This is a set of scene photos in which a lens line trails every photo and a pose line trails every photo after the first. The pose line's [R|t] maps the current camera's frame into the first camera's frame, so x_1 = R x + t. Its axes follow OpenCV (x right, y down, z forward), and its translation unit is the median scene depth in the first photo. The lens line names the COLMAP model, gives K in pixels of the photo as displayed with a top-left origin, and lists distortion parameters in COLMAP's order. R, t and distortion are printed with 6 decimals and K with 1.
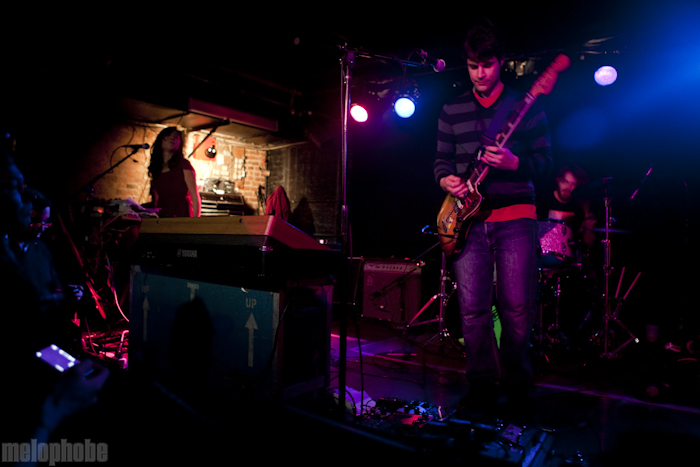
lens RADIAL K [[485.6, 0, 353.1], [0, 485.6, 234.2], [0, 0, 1]] dist [-0.097162, 0.066118]
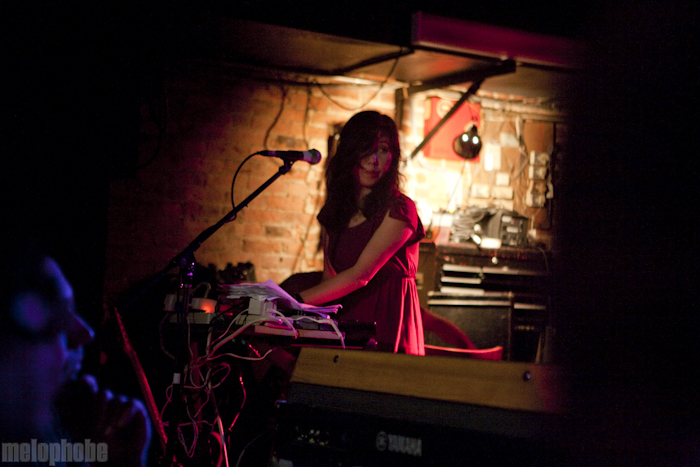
lens RADIAL K [[1339.5, 0, 350.6], [0, 1339.5, 238.9], [0, 0, 1]] dist [0.106831, 0.000000]
pose [[0.929599, -0.004682, -0.368543, 0.019722], [-0.019457, 0.997902, -0.061756, -0.027411], [0.368059, 0.064579, 0.927557, -0.047232]]
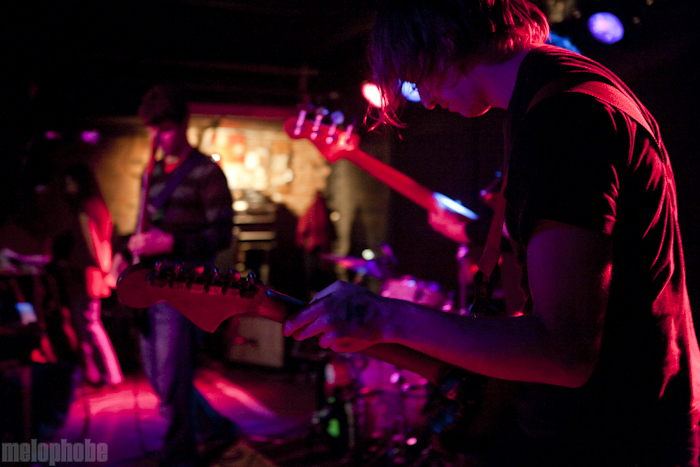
lens RADIAL K [[763.7, 0, 351.1], [0, 763.7, 230.2], [0, 0, 1]] dist [-0.015430, 0.000000]
pose [[0.892398, -0.018902, -0.450852, 0.548229], [0.029805, 0.999410, 0.017094, -0.079013], [0.450263, -0.028692, 0.892435, -0.038451]]
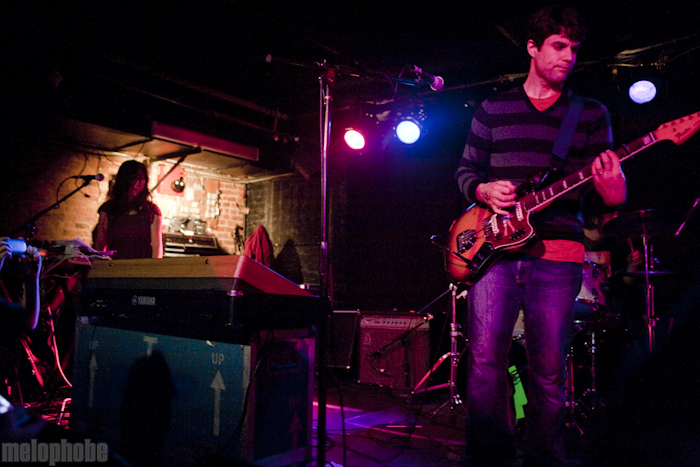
lens RADIAL K [[593.9, 0, 353.4], [0, 593.9, 233.9], [0, 0, 1]] dist [-0.069886, 0.076091]
pose [[0.999986, -0.005292, -0.000627, 0.011515], [0.005216, 0.996120, -0.087850, 0.006740], [0.001089, 0.087846, 0.996133, -0.021559]]
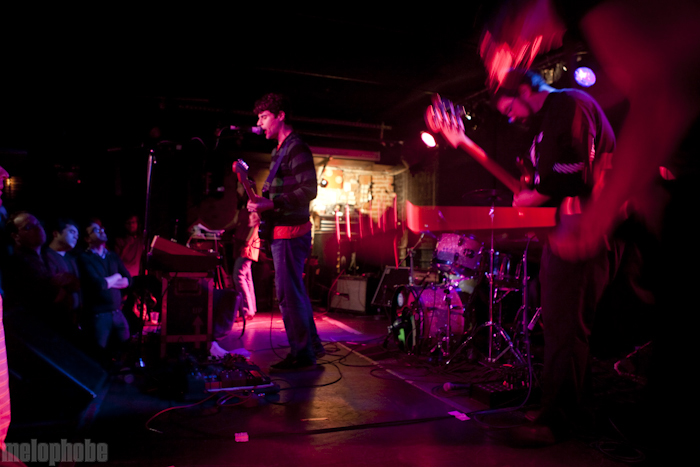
lens RADIAL K [[485.6, 0, 352.6], [0, 485.6, 233.8], [0, 0, 1]] dist [-0.097162, 0.066118]
pose [[0.841493, -0.022390, -0.539804, 0.521627], [0.004959, 0.999419, -0.033725, 0.006827], [0.540245, 0.025702, 0.841115, -0.035117]]
